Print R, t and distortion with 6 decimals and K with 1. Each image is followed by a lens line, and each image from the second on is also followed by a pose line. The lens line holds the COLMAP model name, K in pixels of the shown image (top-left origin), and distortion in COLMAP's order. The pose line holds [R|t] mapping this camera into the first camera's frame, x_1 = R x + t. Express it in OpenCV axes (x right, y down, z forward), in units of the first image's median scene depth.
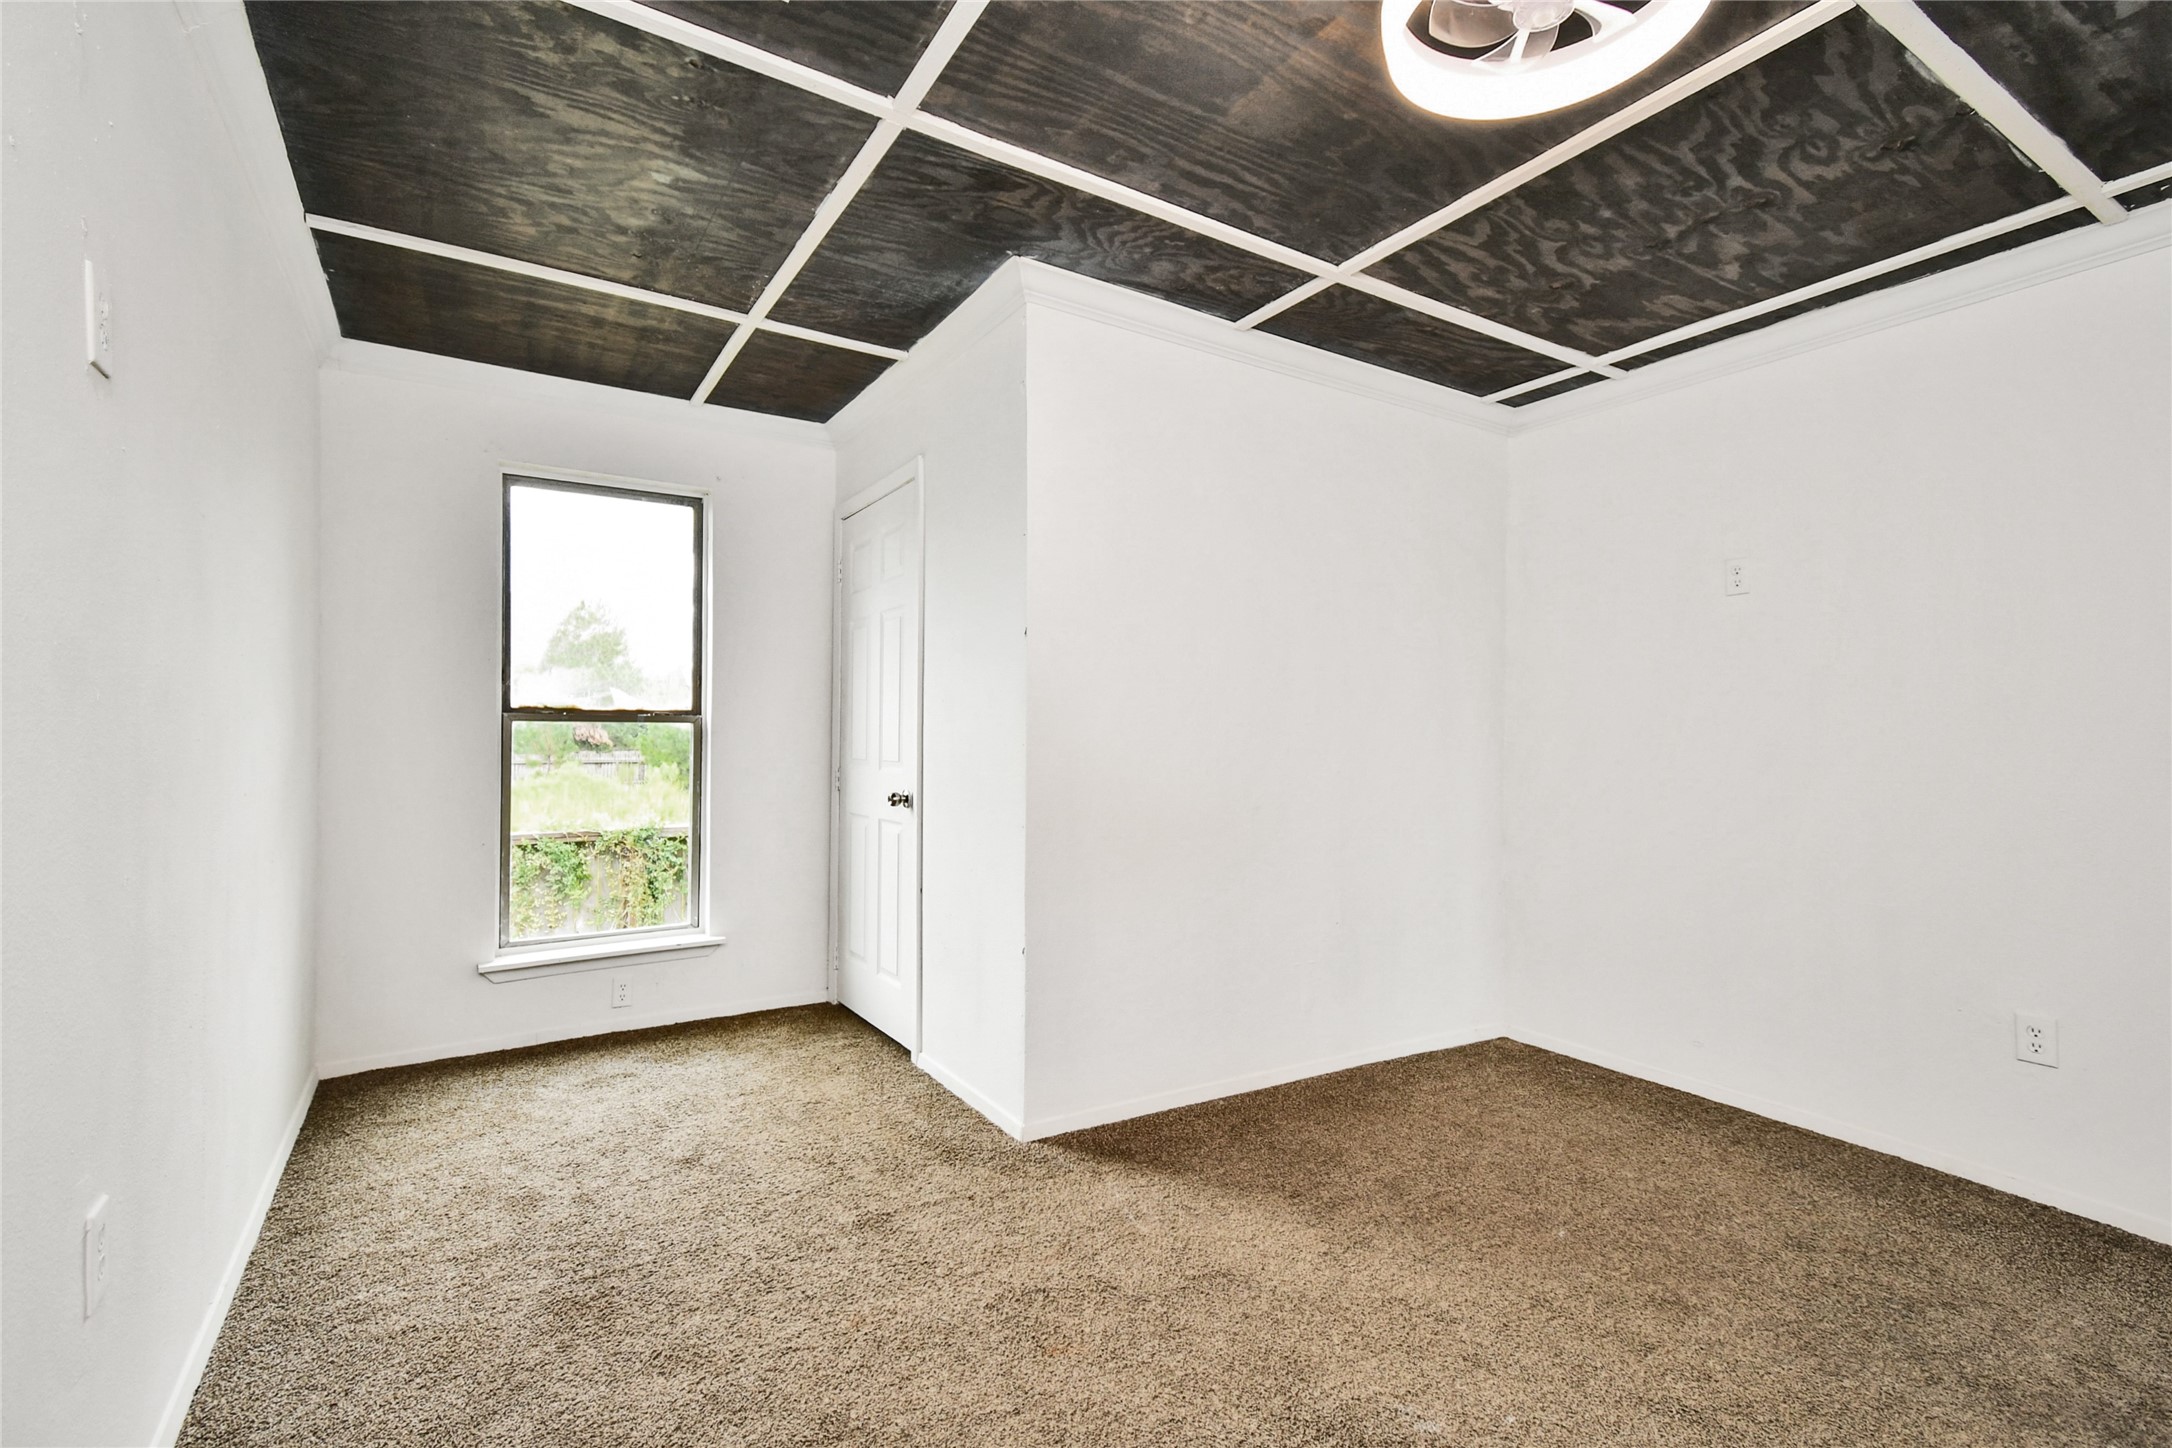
lens RADIAL K [[1037.5, 0, 1086.0], [0, 1037.5, 724.0], [0, 0, 1]] dist [0.020409, -0.000215]
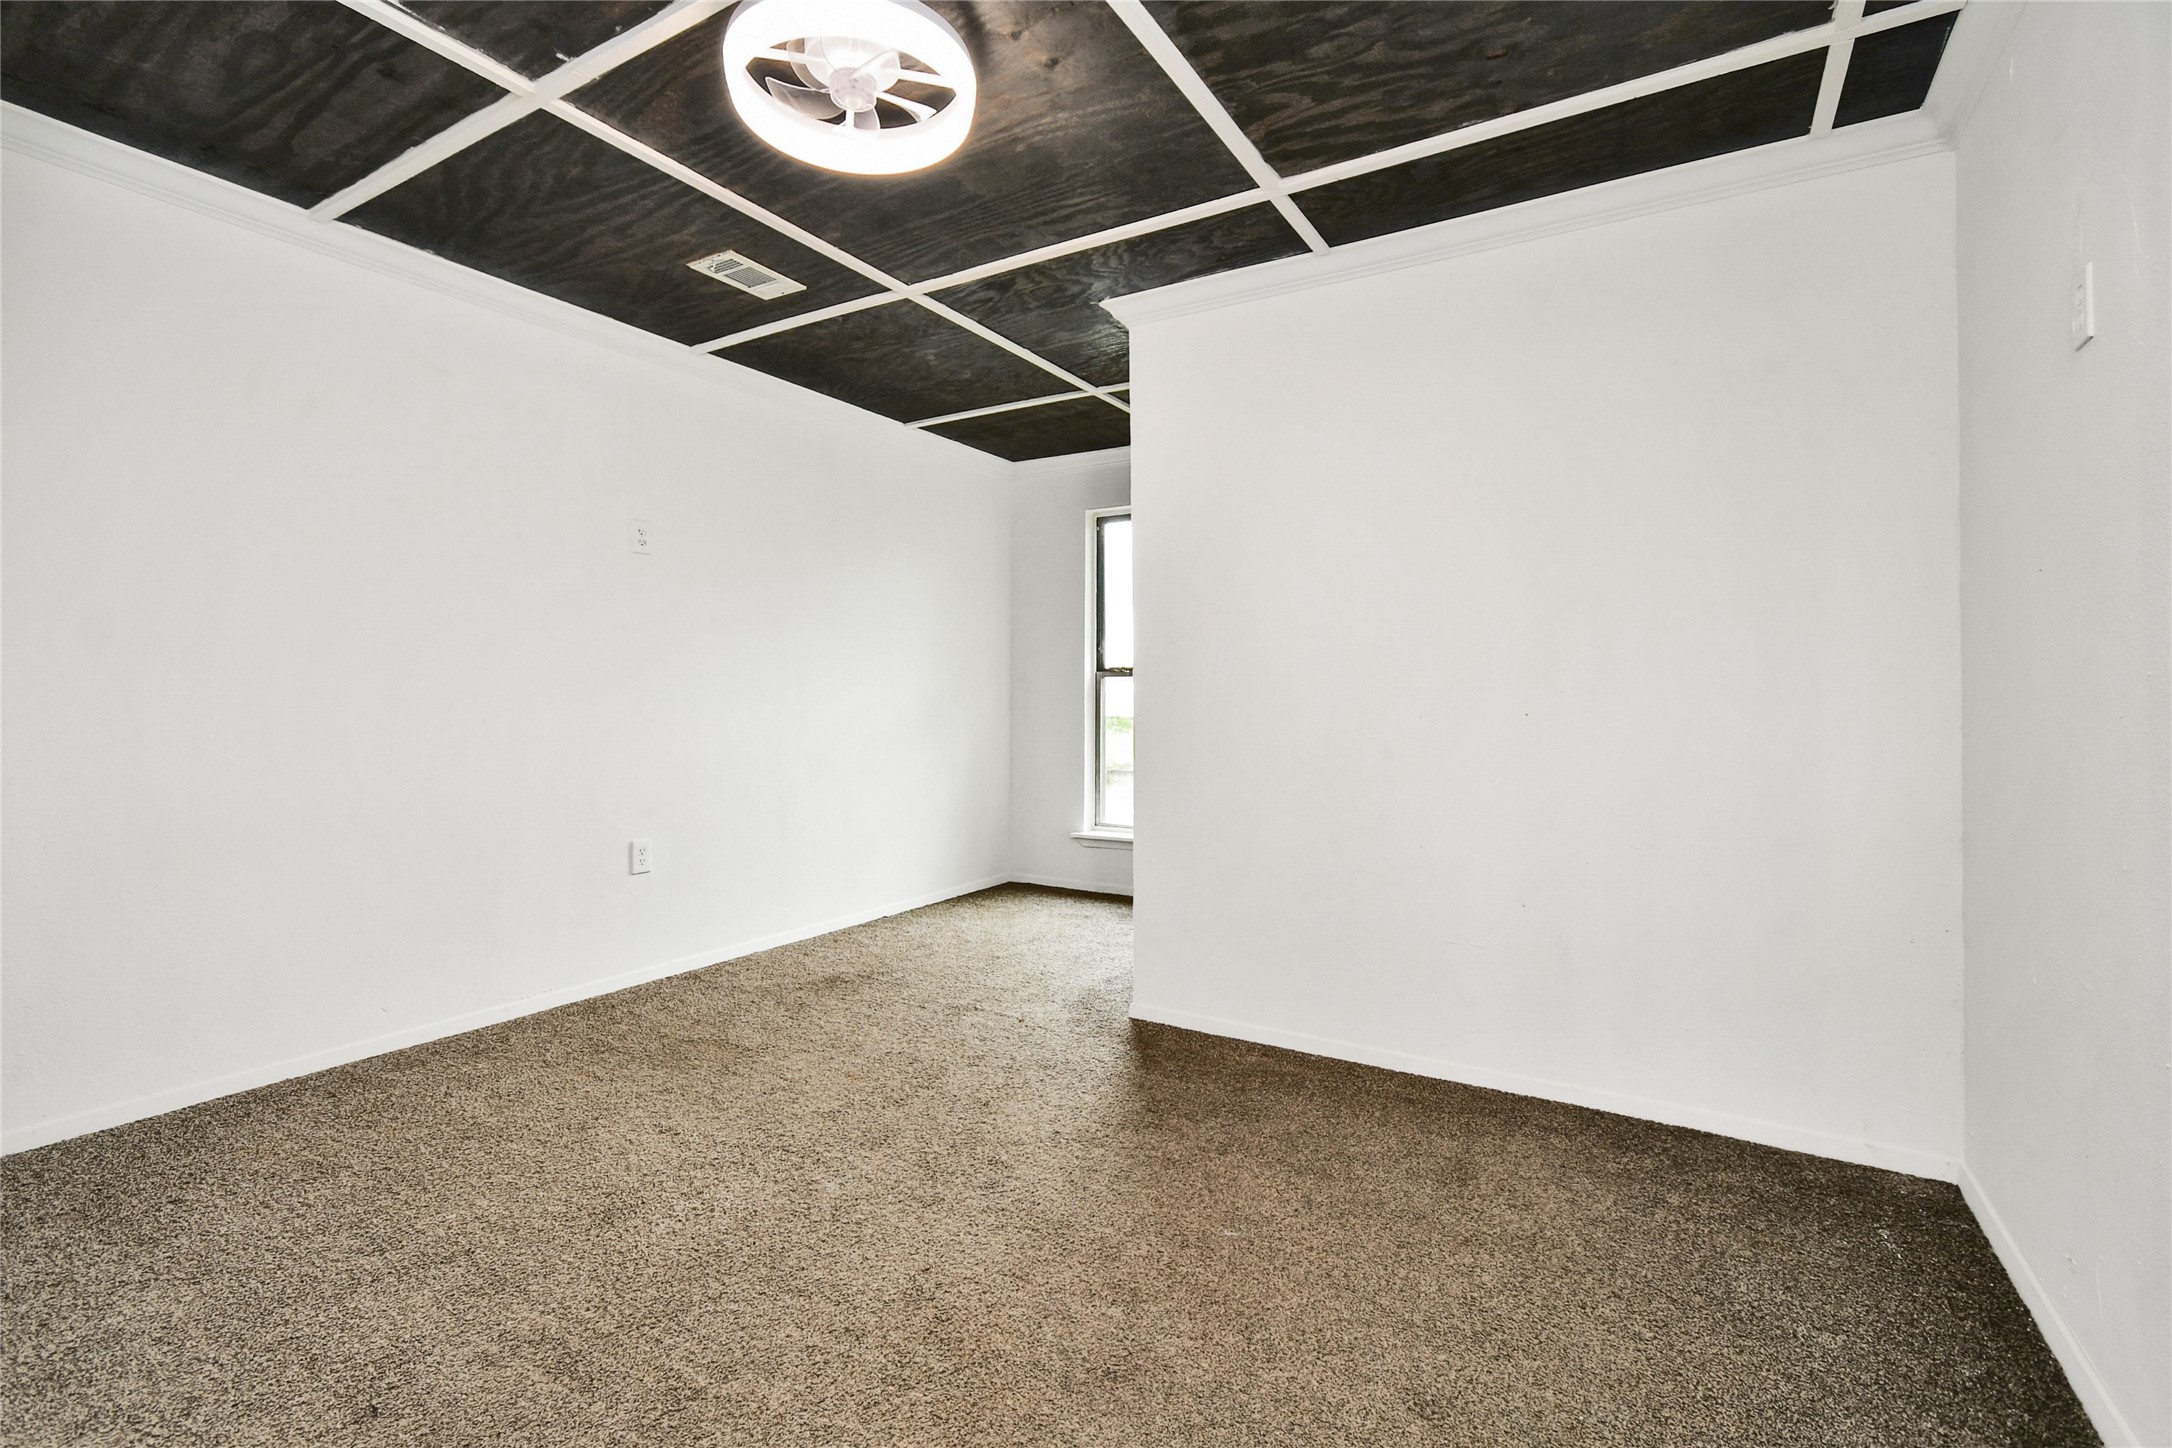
lens RADIAL K [[991.1, 0, 1077.4], [0, 991.1, 685.3], [0, 0, 1]] dist [0.005970, -0.002015]
pose [[0.422314, -0.009990, -0.906395, 0.880015], [0.032534, 0.999462, 0.004143, 0.001768], [0.905866, -0.031238, 0.422412, 0.409523]]
